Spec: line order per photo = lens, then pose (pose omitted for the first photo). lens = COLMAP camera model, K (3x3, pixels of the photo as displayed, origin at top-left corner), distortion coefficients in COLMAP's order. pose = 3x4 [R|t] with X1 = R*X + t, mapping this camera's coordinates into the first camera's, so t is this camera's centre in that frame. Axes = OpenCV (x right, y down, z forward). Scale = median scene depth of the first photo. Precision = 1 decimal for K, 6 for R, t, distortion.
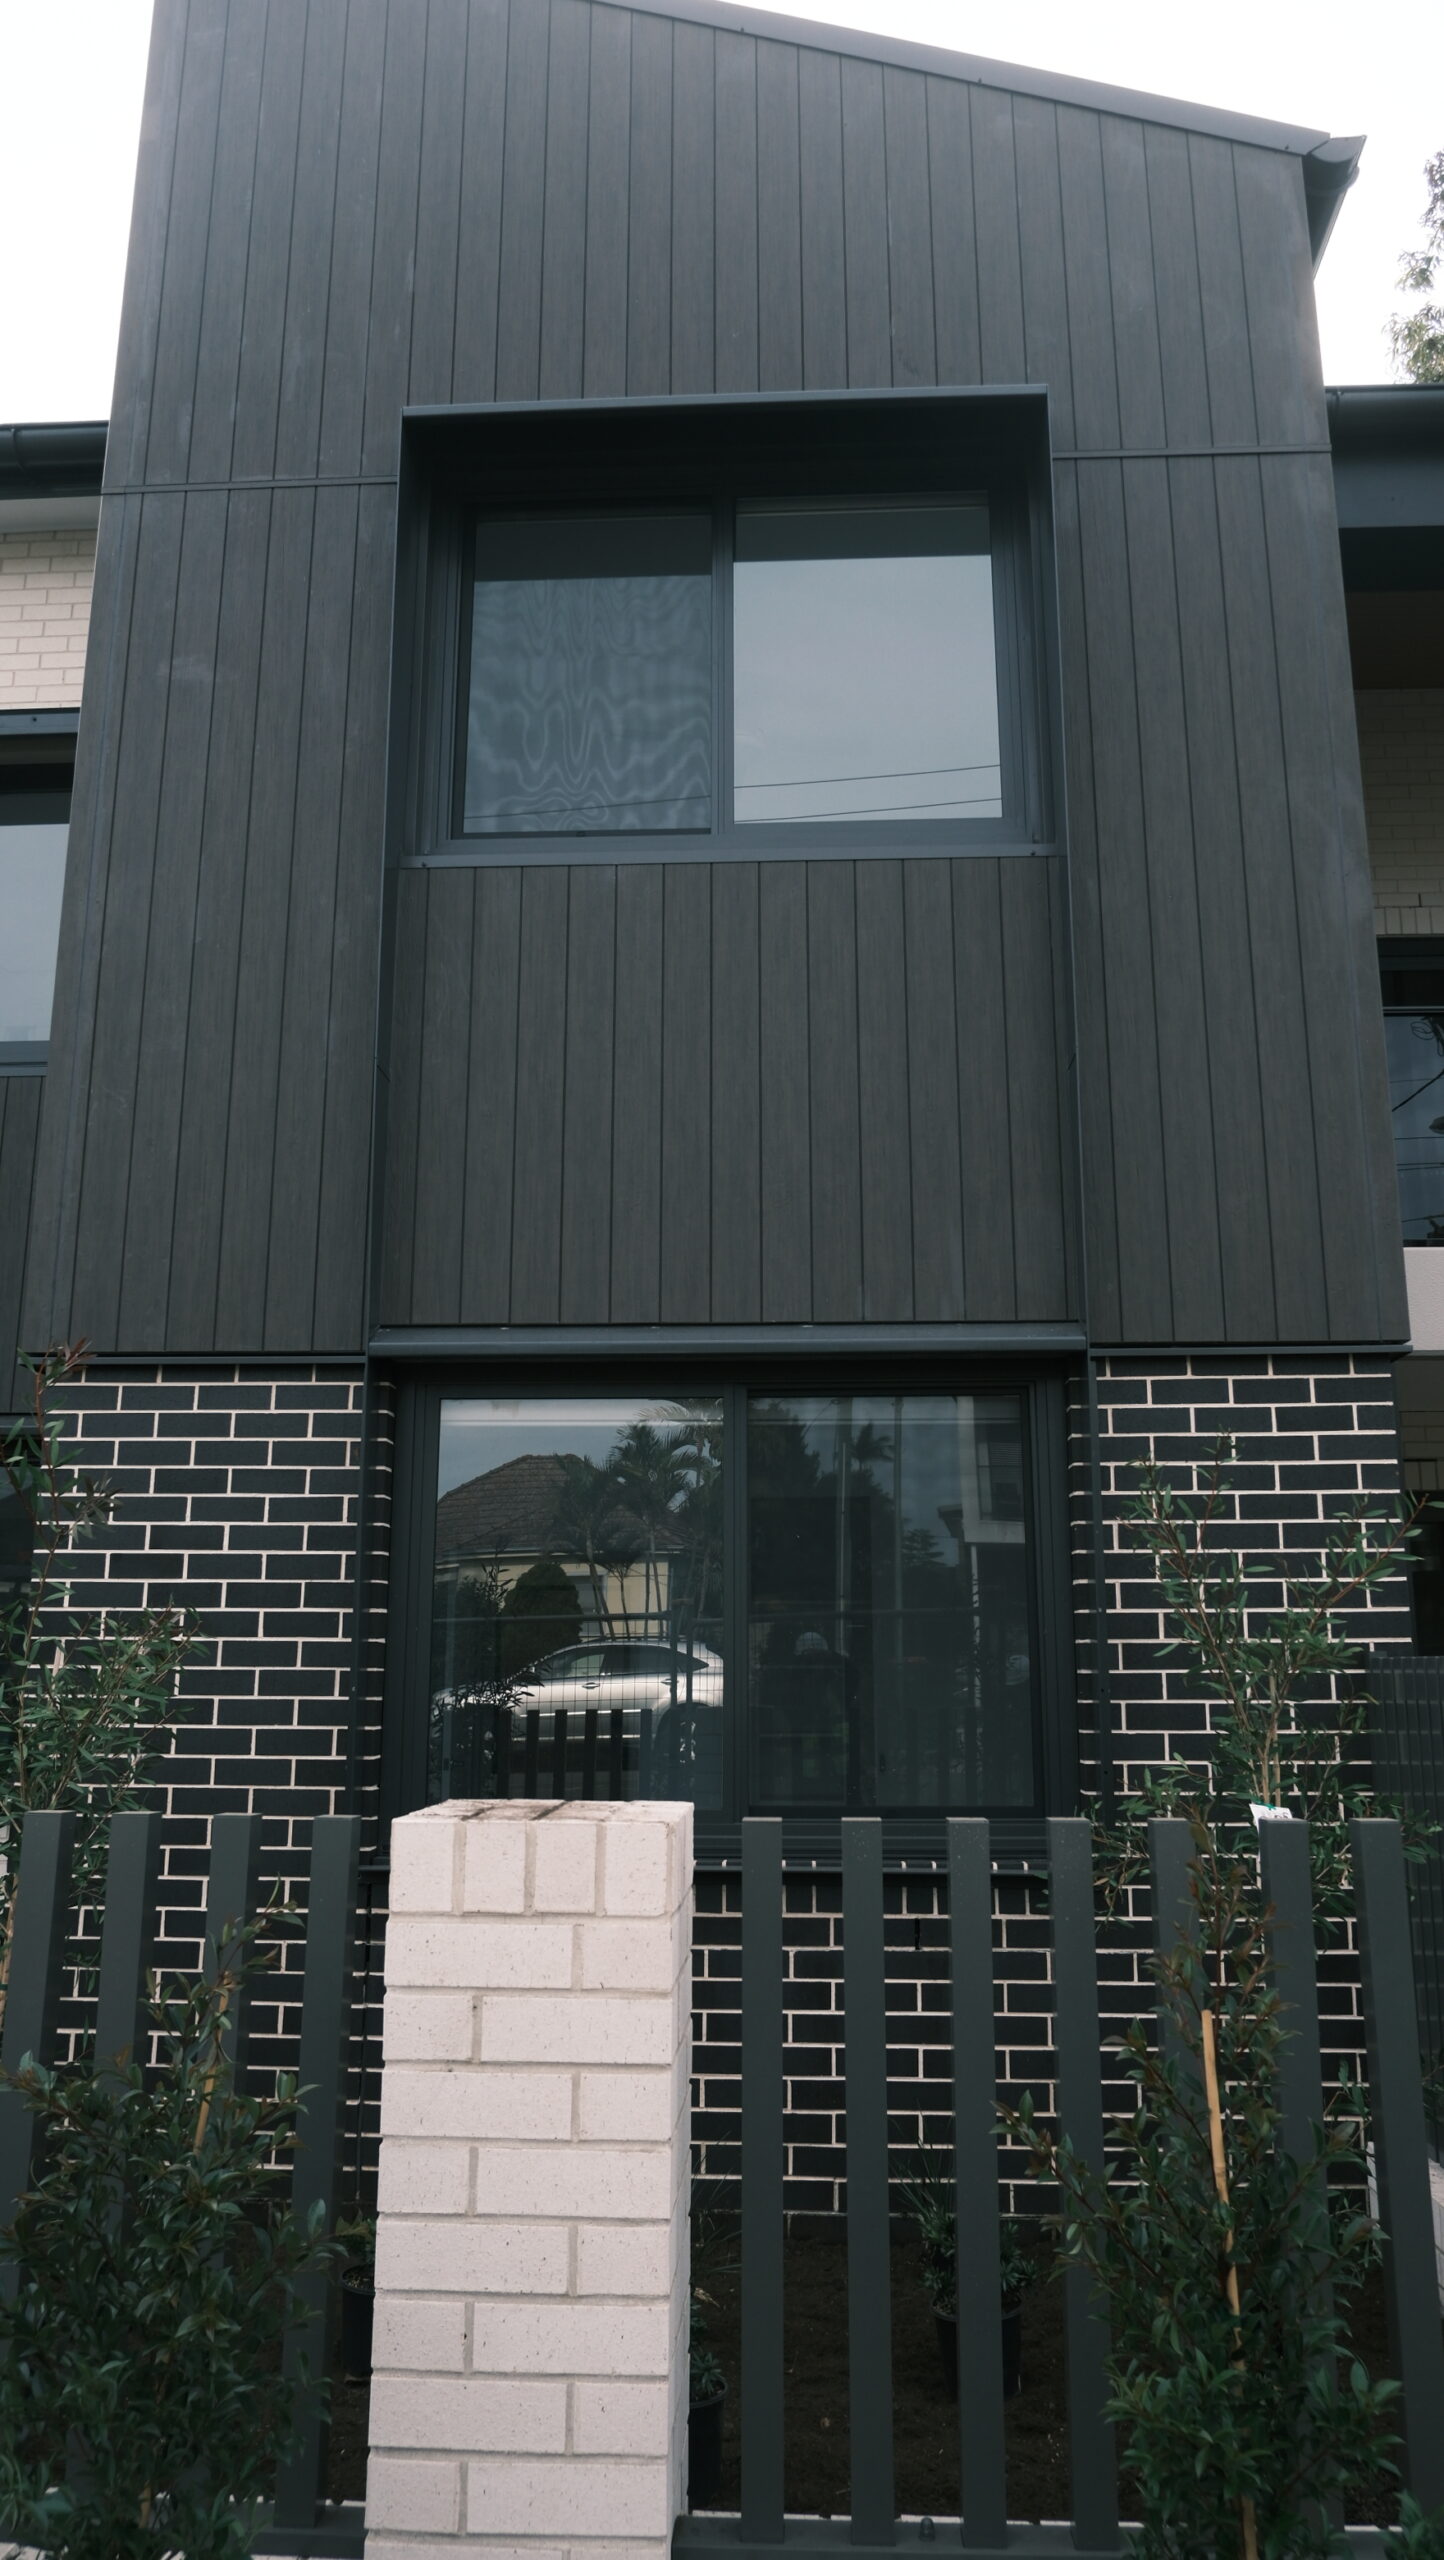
lens RADIAL K [[1765.6, 0, 725.5], [0, 1765.6, 1270.0], [0, 0, 1]] dist [-0.042558, 0.012282]
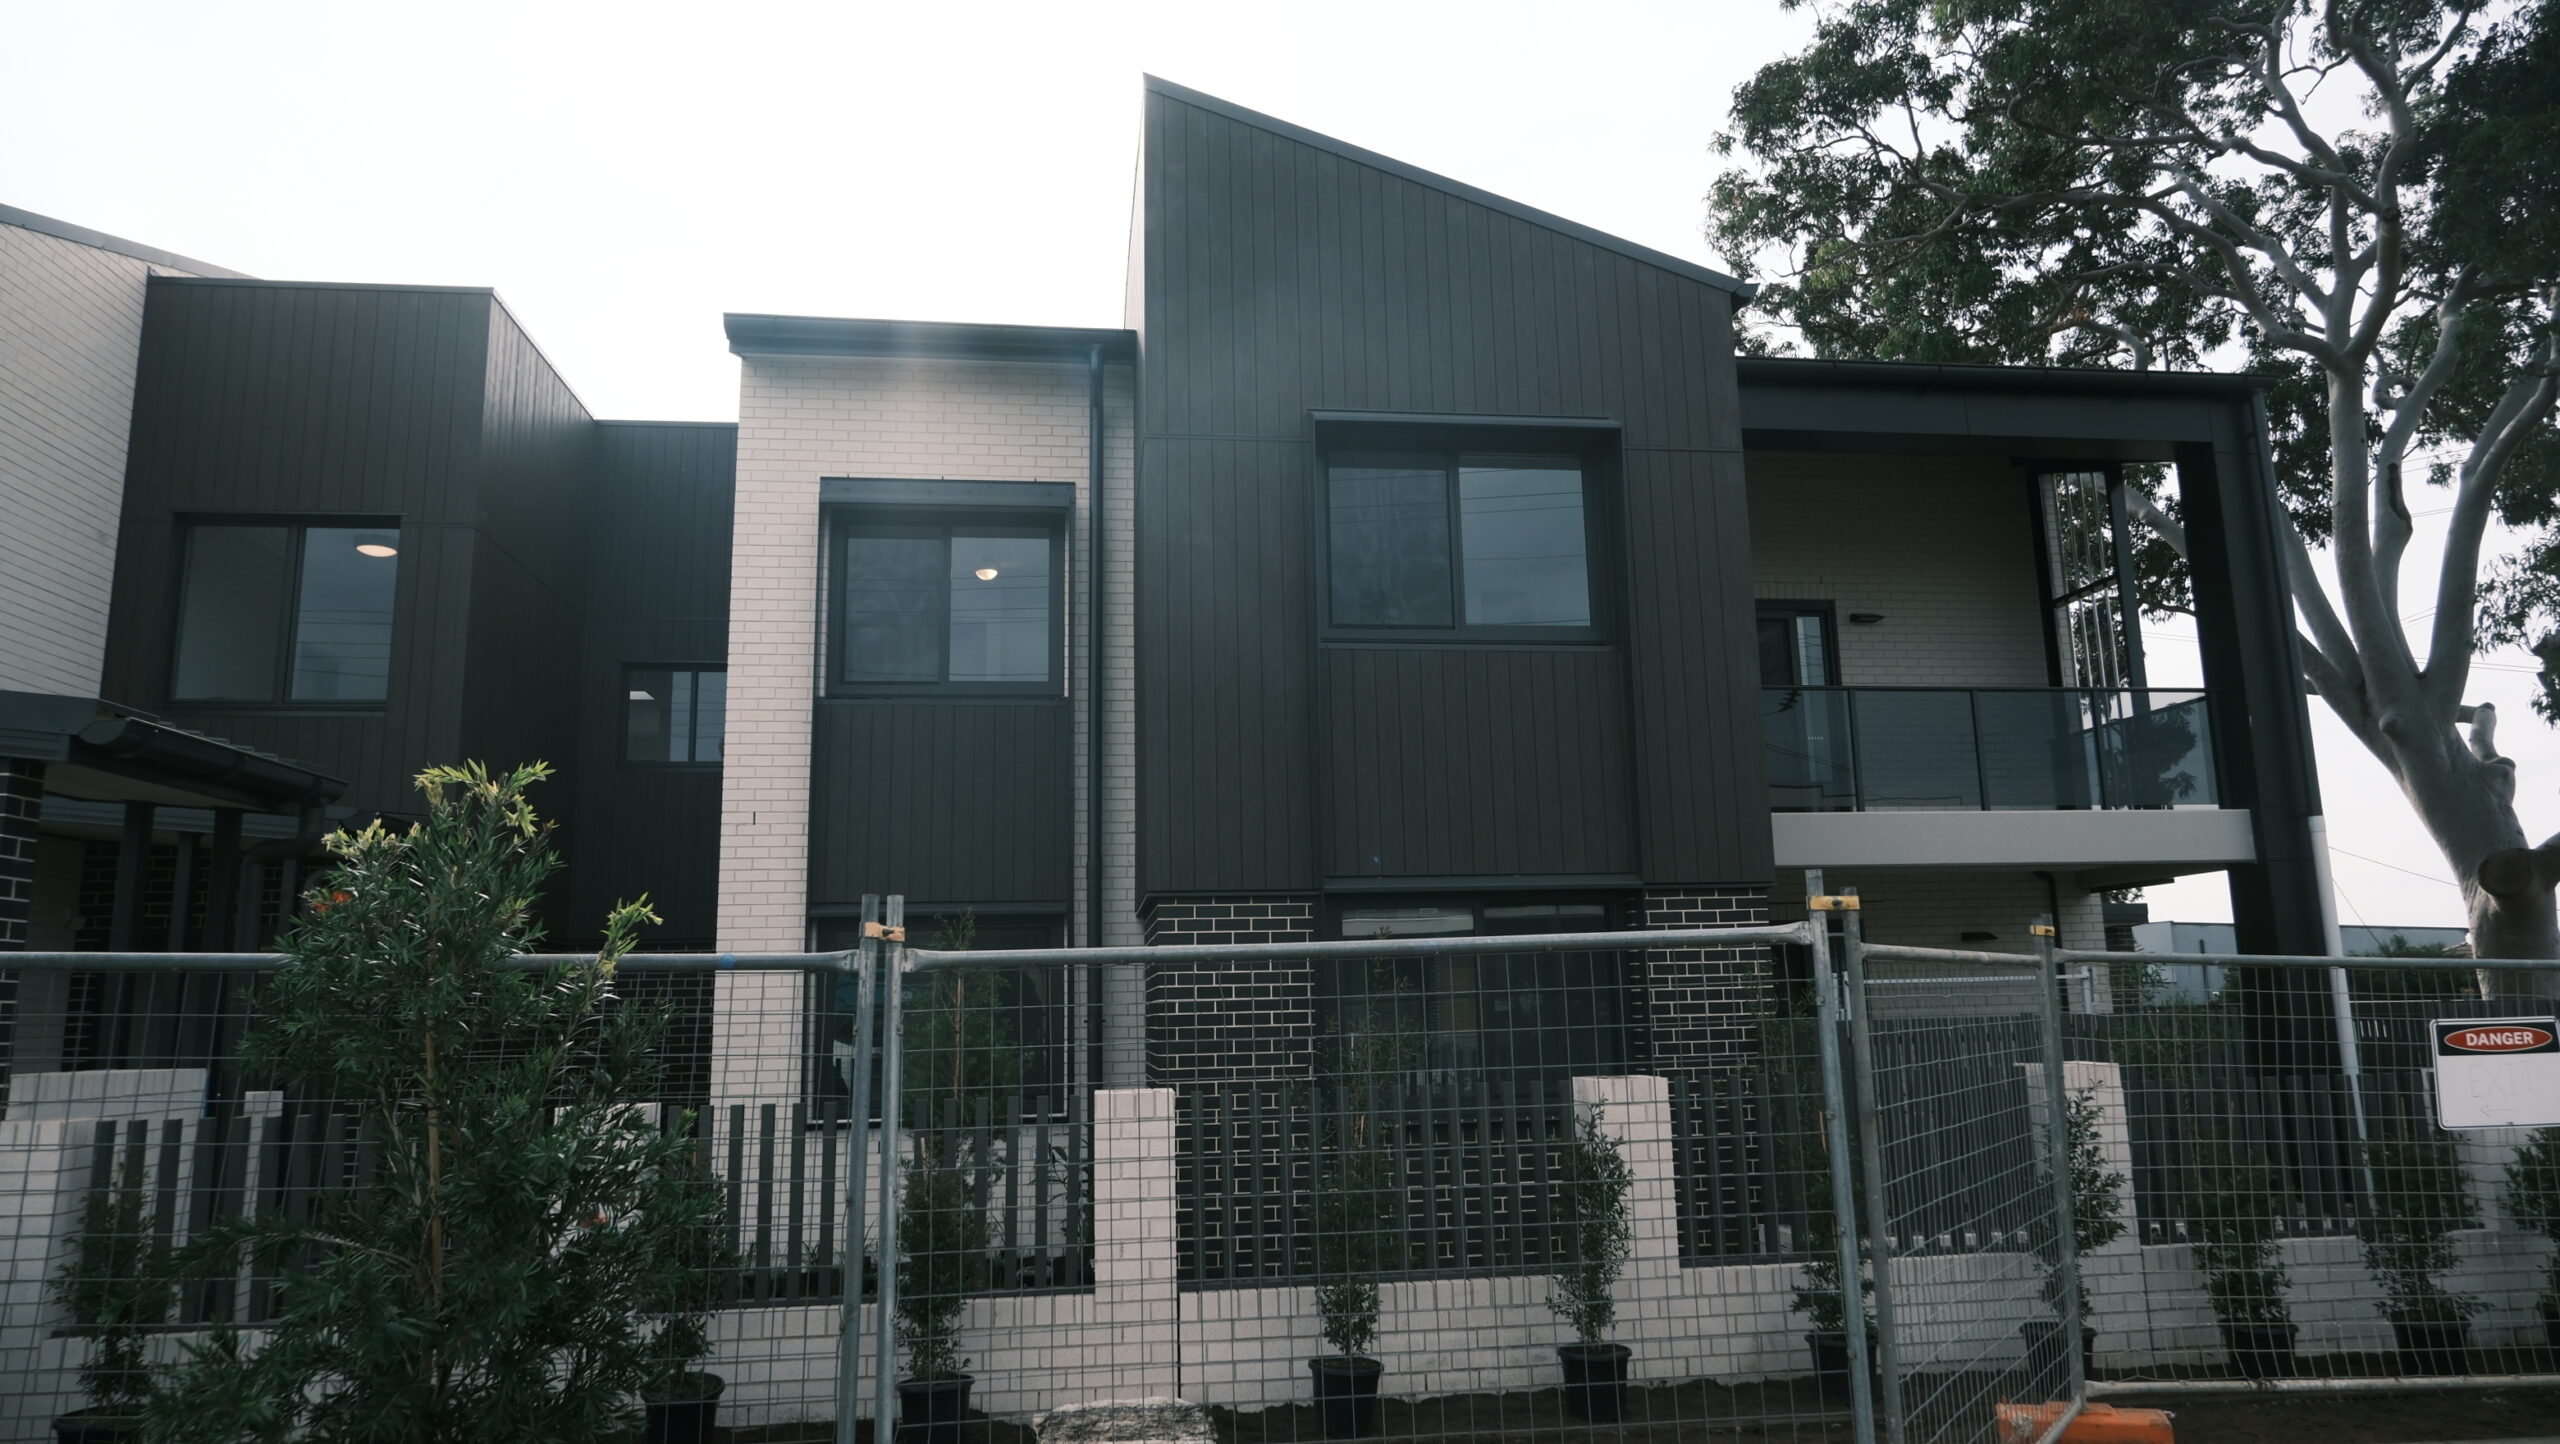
lens RADIAL K [[1601.0, 0, 1293.3], [0, 1601.0, 709.4], [0, 0, 1]] dist [-0.015826, 0.009924]
pose [[0.982790, 0.012531, 0.184300, -0.562913], [-0.017200, 0.999570, 0.023757, -0.205300], [-0.183923, -0.026518, 0.982583, -0.842472]]
